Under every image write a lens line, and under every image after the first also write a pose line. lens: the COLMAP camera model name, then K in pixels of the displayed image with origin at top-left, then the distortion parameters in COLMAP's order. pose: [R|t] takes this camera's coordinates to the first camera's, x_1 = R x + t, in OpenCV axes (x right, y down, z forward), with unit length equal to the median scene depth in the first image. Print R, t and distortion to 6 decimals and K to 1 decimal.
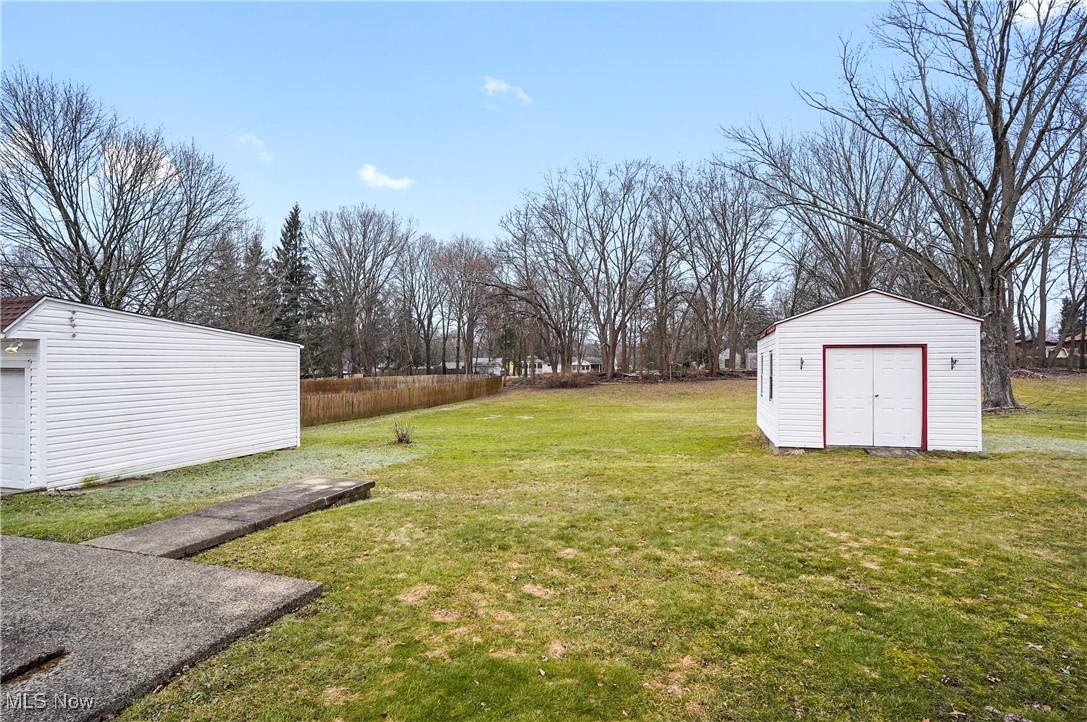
lens RADIAL K [[570.6, 0, 543.5], [0, 570.6, 361.0], [0, 0, 1]] dist [-0.083332, 0.044046]
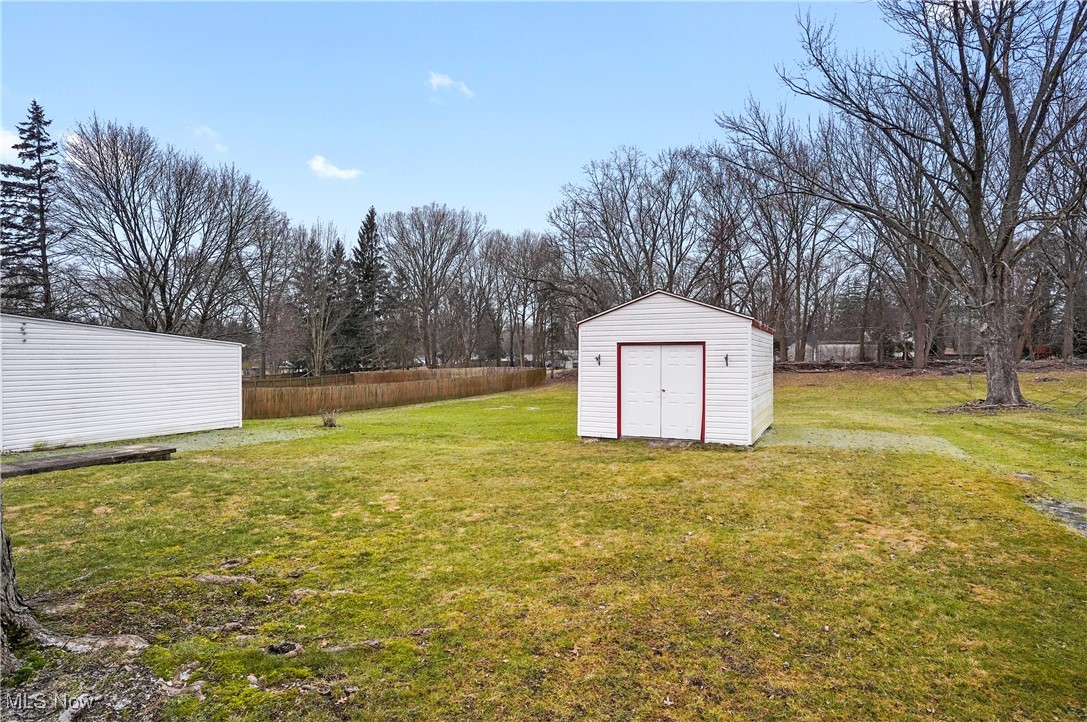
lens RADIAL K [[573.2, 0, 543.5], [0, 573.2, 361.0], [0, 0, 1]] dist [-0.072849, 0.036849]
pose [[0.984724, 0.000013, -0.174123, 0.109129], [0.002460, 0.999899, 0.013984, -0.001872], [0.174105, -0.014199, 0.984625, -0.022125]]
